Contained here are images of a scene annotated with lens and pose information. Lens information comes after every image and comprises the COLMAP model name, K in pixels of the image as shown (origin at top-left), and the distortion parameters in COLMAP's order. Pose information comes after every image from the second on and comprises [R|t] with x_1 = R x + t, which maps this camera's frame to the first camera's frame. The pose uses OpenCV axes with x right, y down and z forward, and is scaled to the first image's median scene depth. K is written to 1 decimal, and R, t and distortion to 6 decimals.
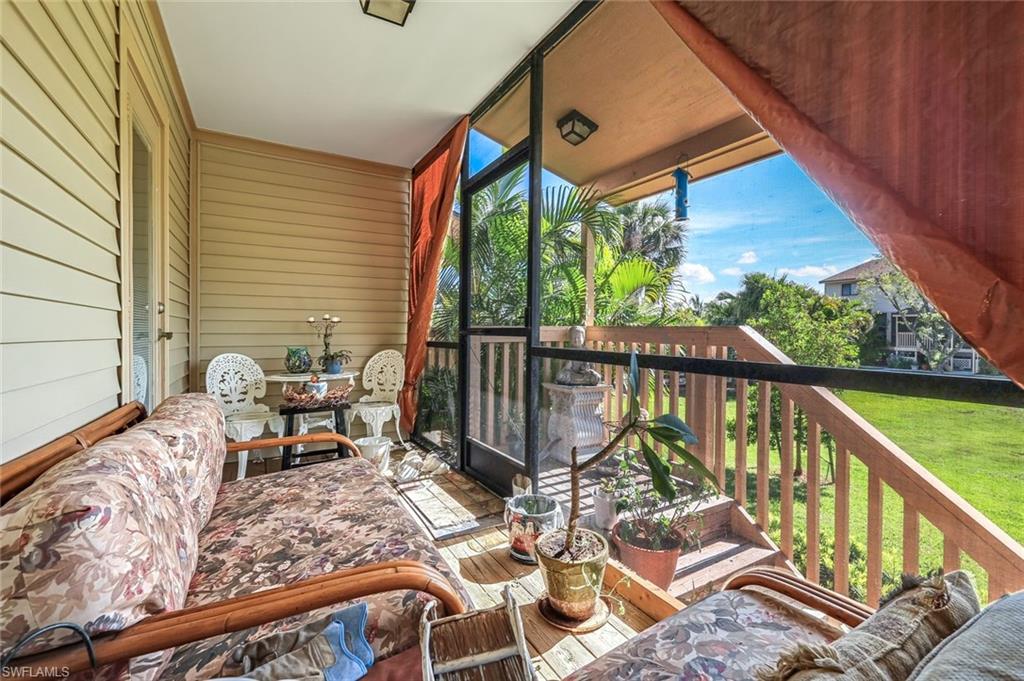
lens RADIAL K [[445.0, 0, 516.2], [0, 445.0, 336.5], [0, 0, 1]] dist [0.004060, 0.000693]
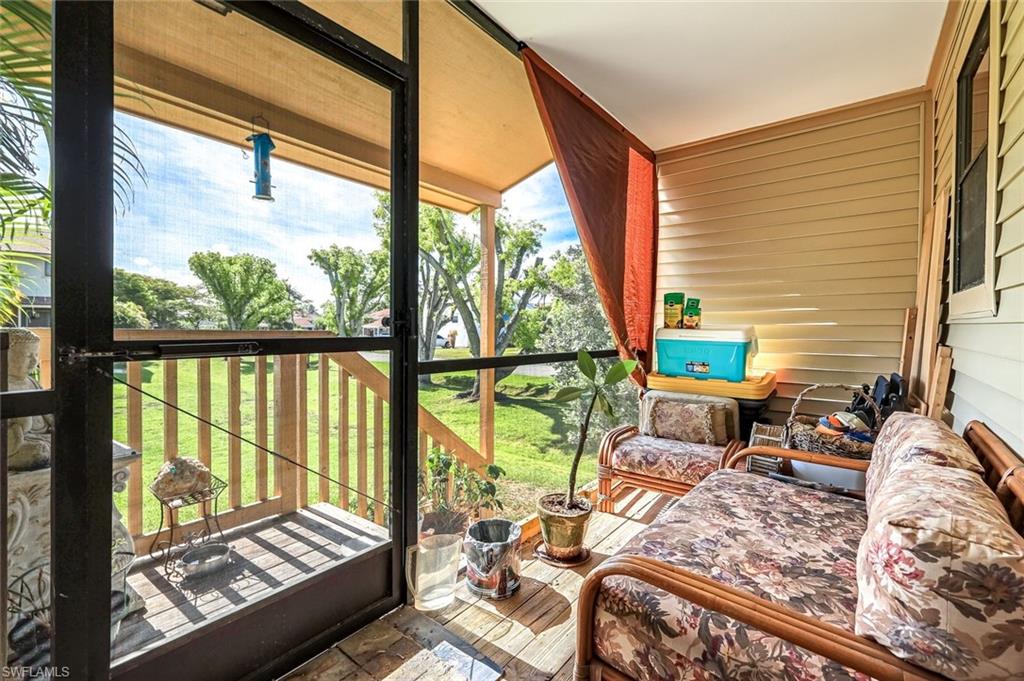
lens RADIAL K [[445.0, 0, 516.2], [0, 445.0, 337.4], [0, 0, 1]] dist [0.004060, 0.000693]
pose [[-0.374743, -0.023182, 0.926839, -1.204158], [0.003127, 0.999650, 0.026268, -0.060737], [-0.927123, 0.012742, -0.374539, 1.912260]]
